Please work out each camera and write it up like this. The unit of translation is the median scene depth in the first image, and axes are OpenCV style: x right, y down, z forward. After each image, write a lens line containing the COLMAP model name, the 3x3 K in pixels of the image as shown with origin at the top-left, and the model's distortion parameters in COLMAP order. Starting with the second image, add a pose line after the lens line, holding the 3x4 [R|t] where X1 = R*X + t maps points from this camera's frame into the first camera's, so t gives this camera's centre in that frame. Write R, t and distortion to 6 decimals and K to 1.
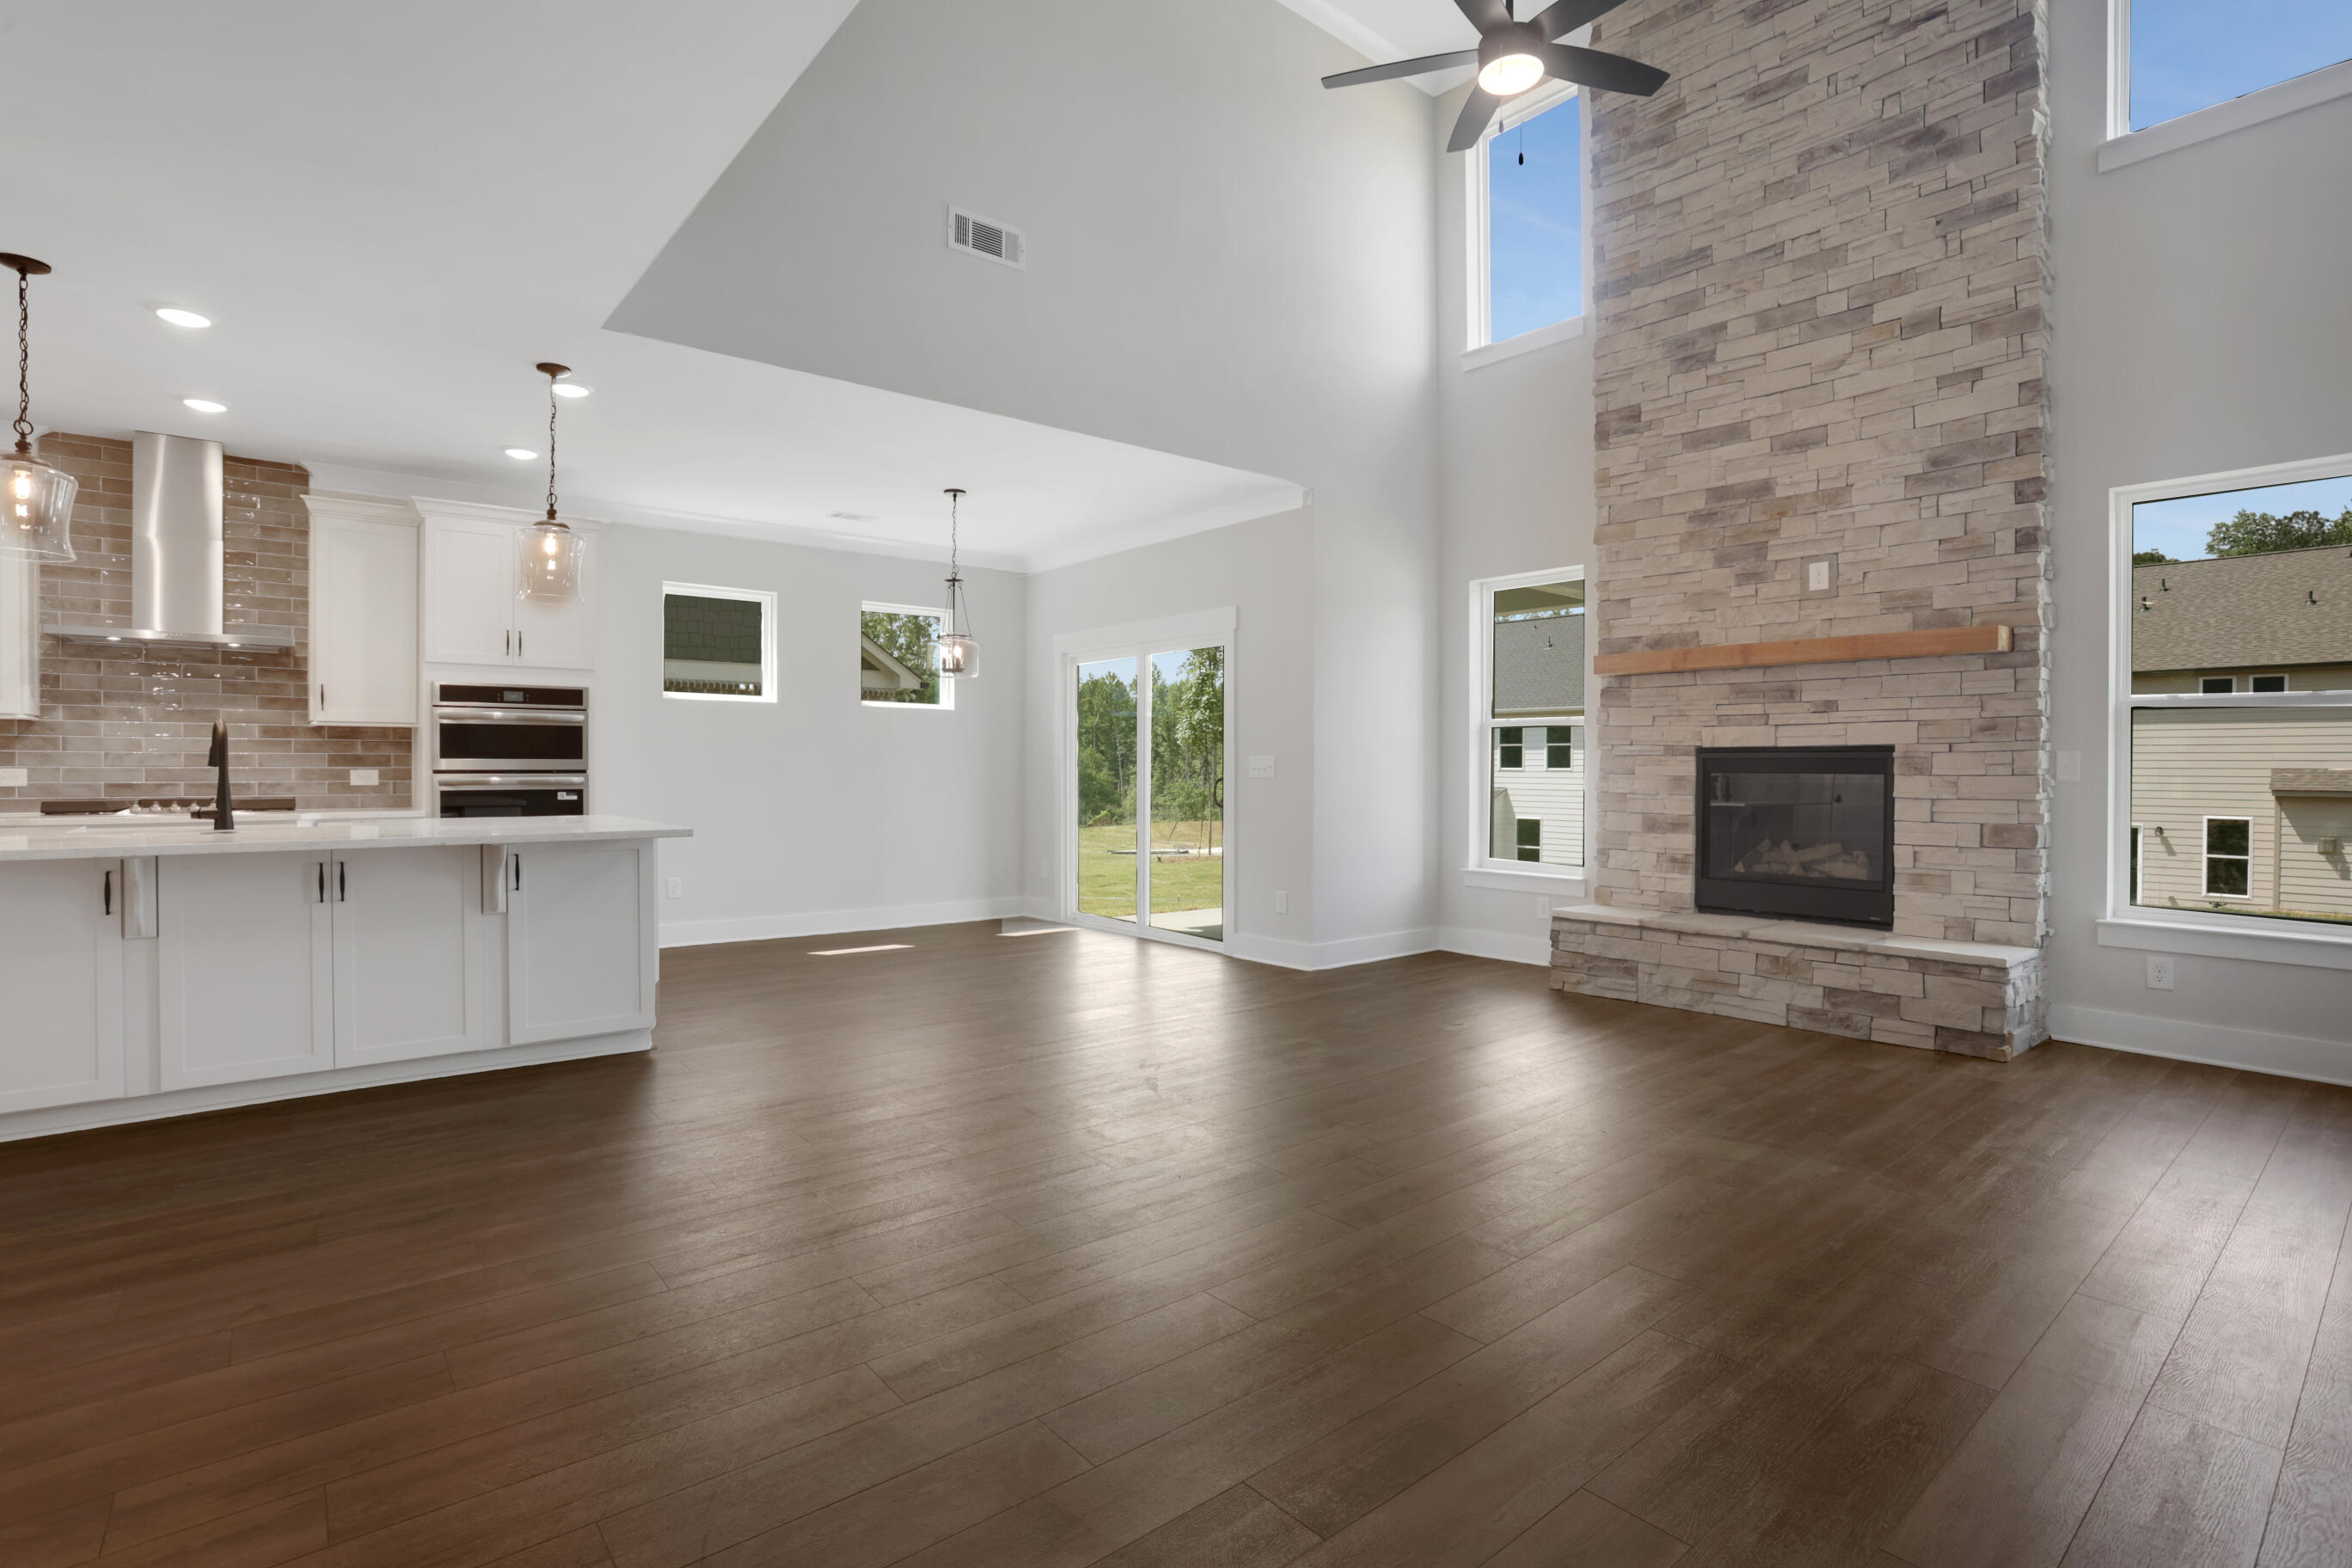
lens RADIAL K [[1120.6, 0, 1174.4], [0, 1120.6, 776.3], [0, 0, 1]] dist [-0.070349, 0.029587]
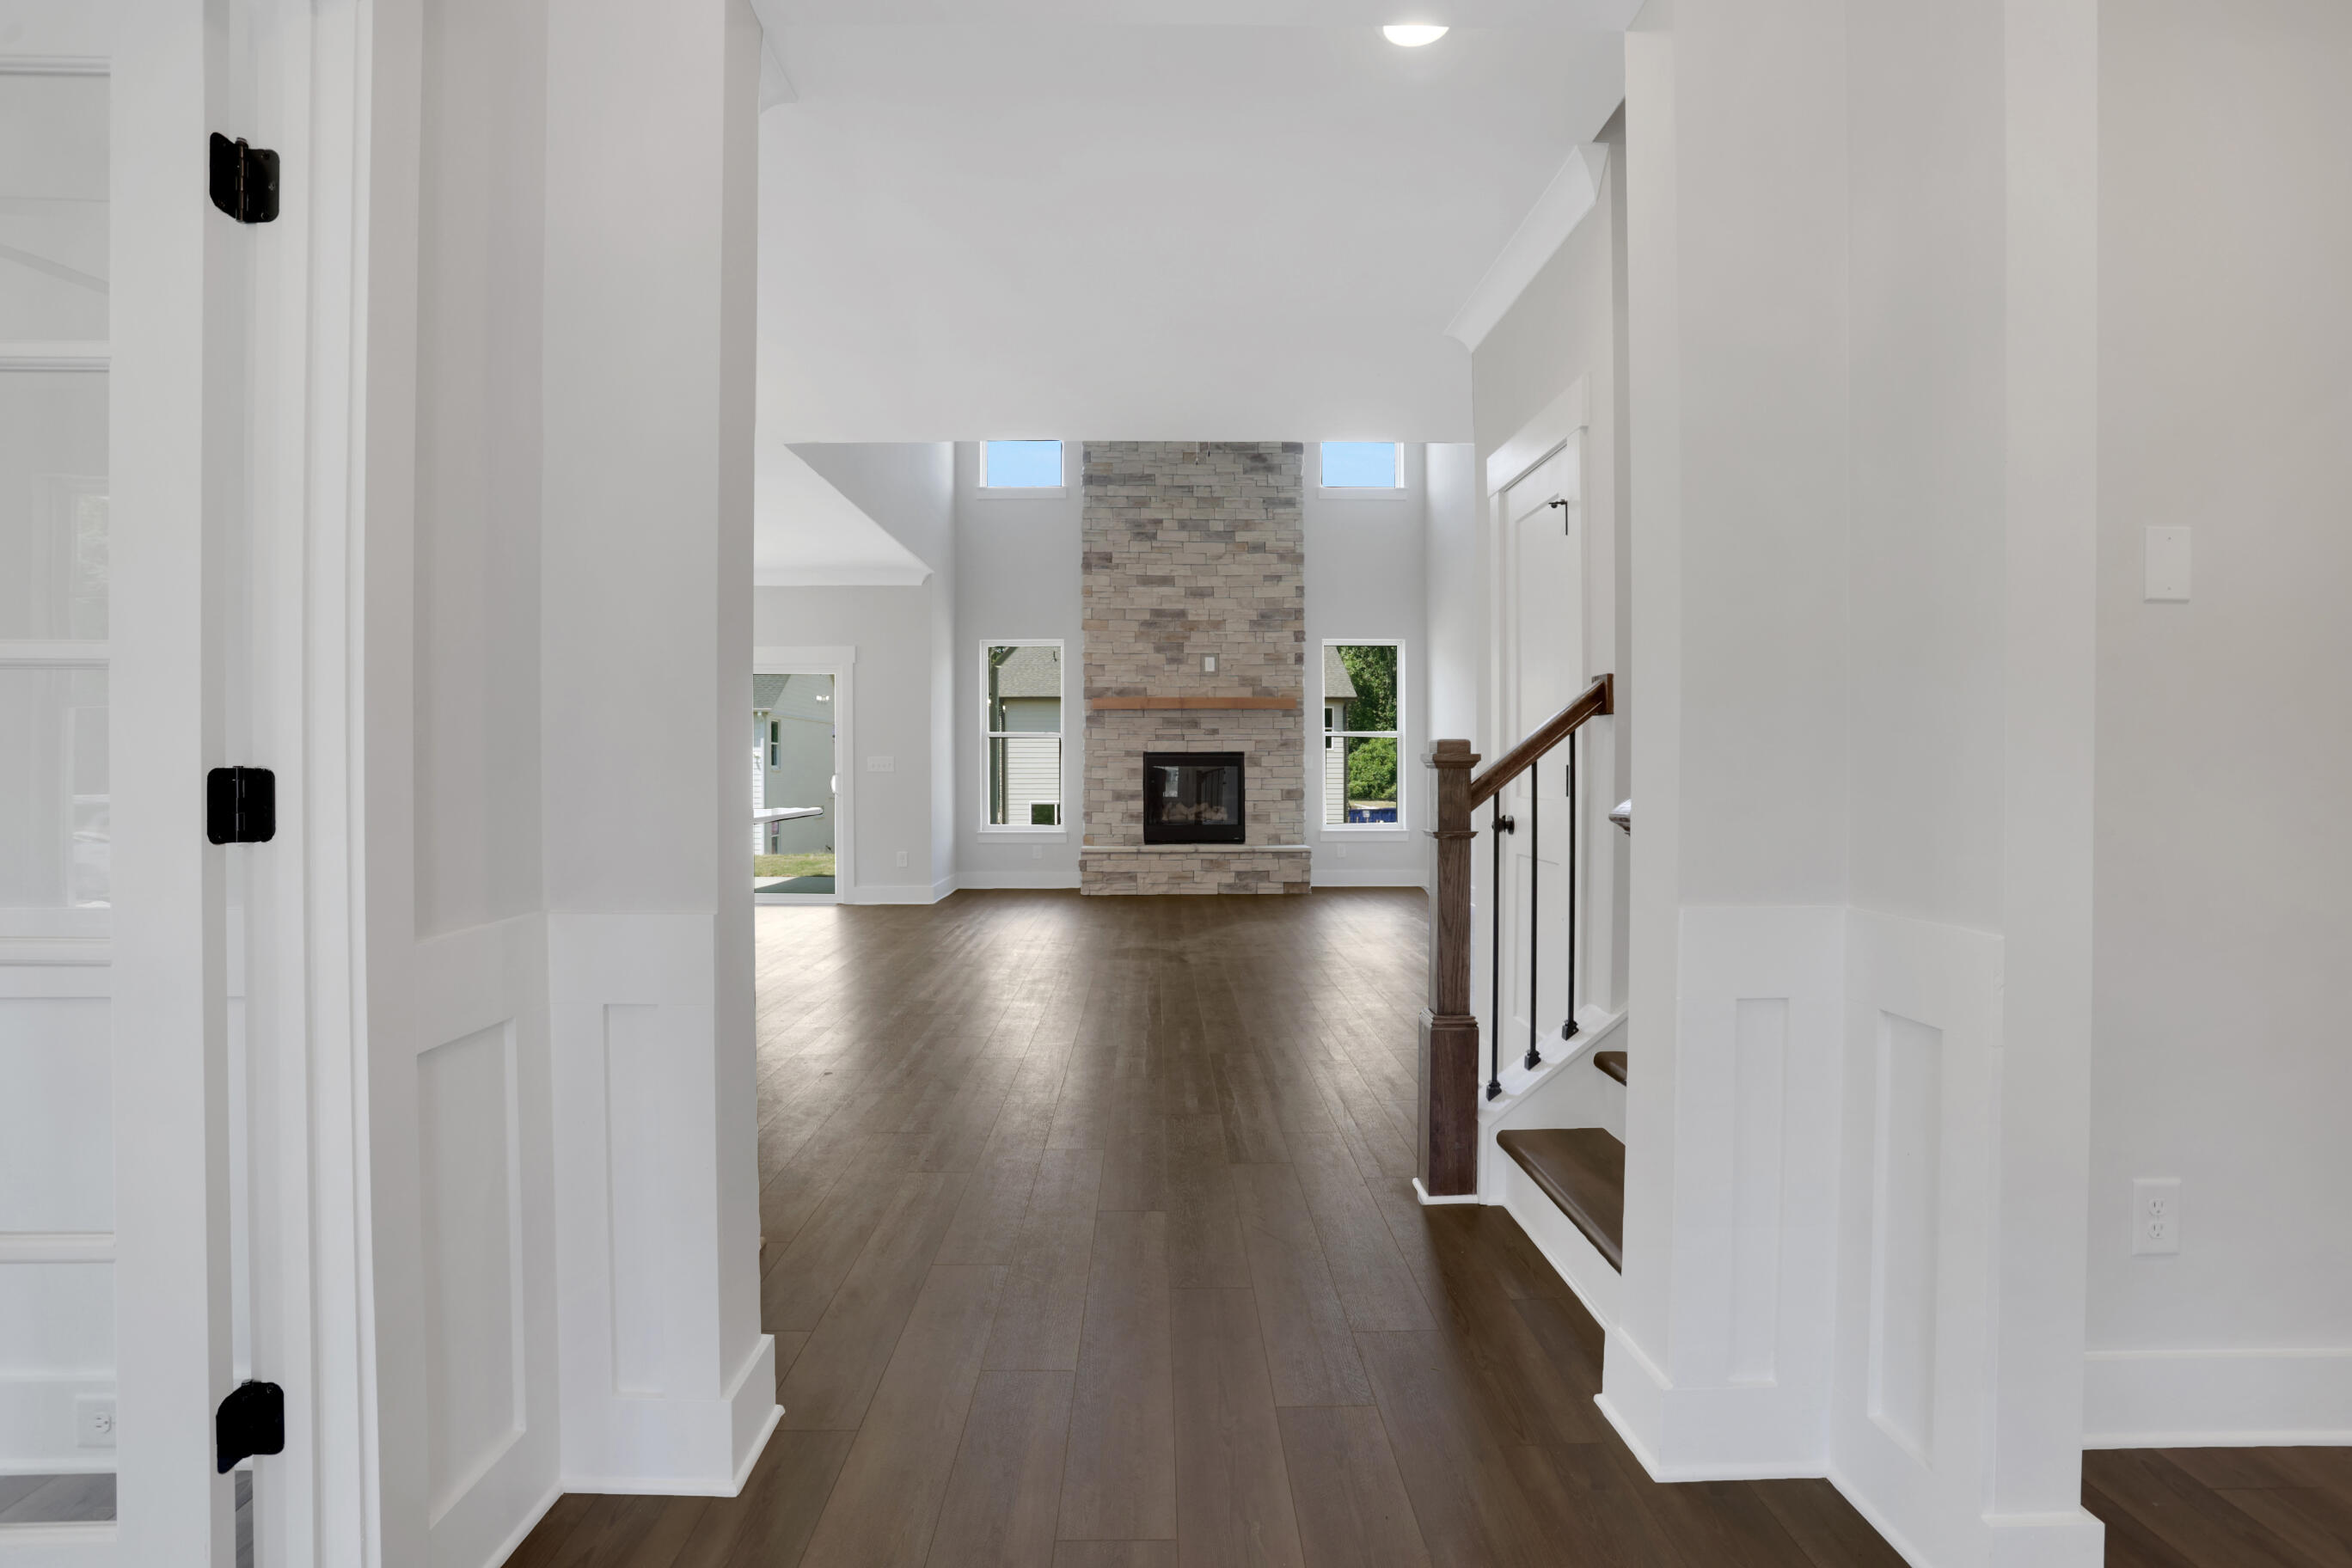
lens RADIAL K [[1098.5, 0, 1167.1], [0, 1098.5, 771.2], [0, 0, 1]] dist [-0.082609, 0.032518]
pose [[0.624778, -0.008484, 0.780756, -0.926289], [0.010860, 0.999939, 0.002175, 0.001338], [-0.780727, 0.007120, 0.624832, -0.146208]]
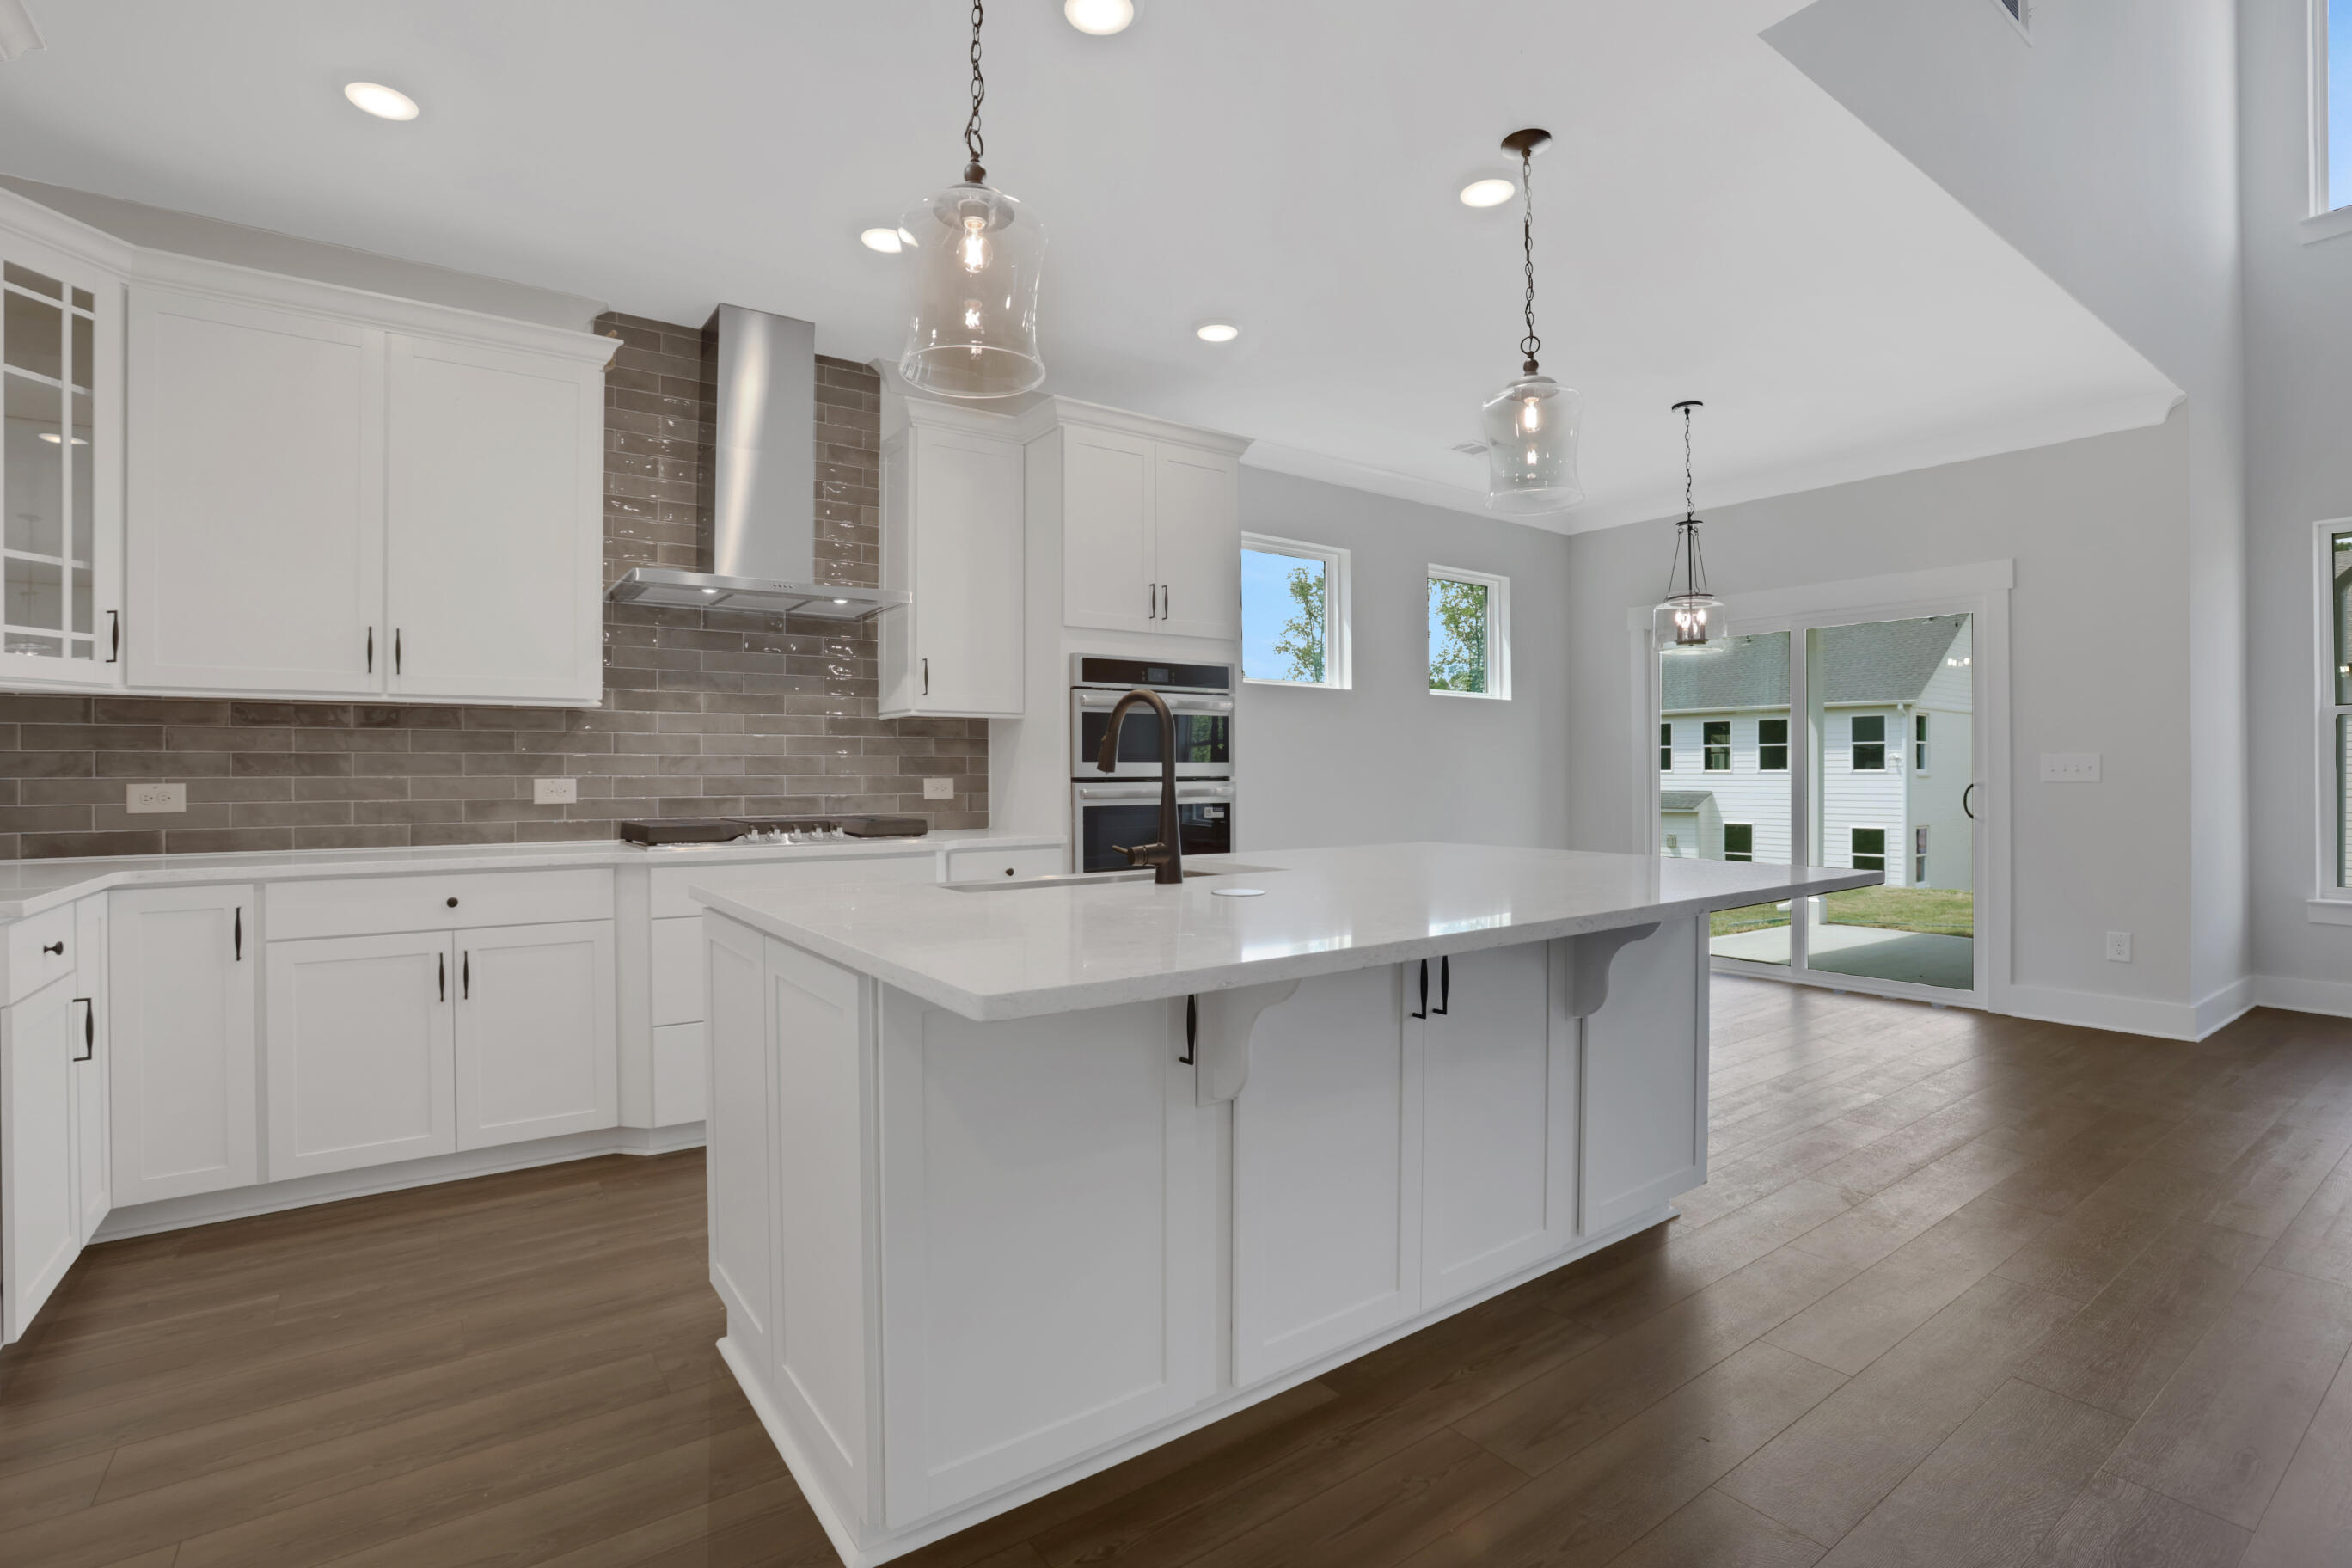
lens RADIAL K [[1098.5, 0, 1167.1], [0, 1098.5, 771.2], [0, 0, 1]] dist [-0.082609, 0.032518]
pose [[0.997301, -0.006231, -0.073154, -0.590948], [0.005571, 0.999942, -0.009212, -0.003211], [0.073207, 0.008779, 0.997278, 0.300307]]
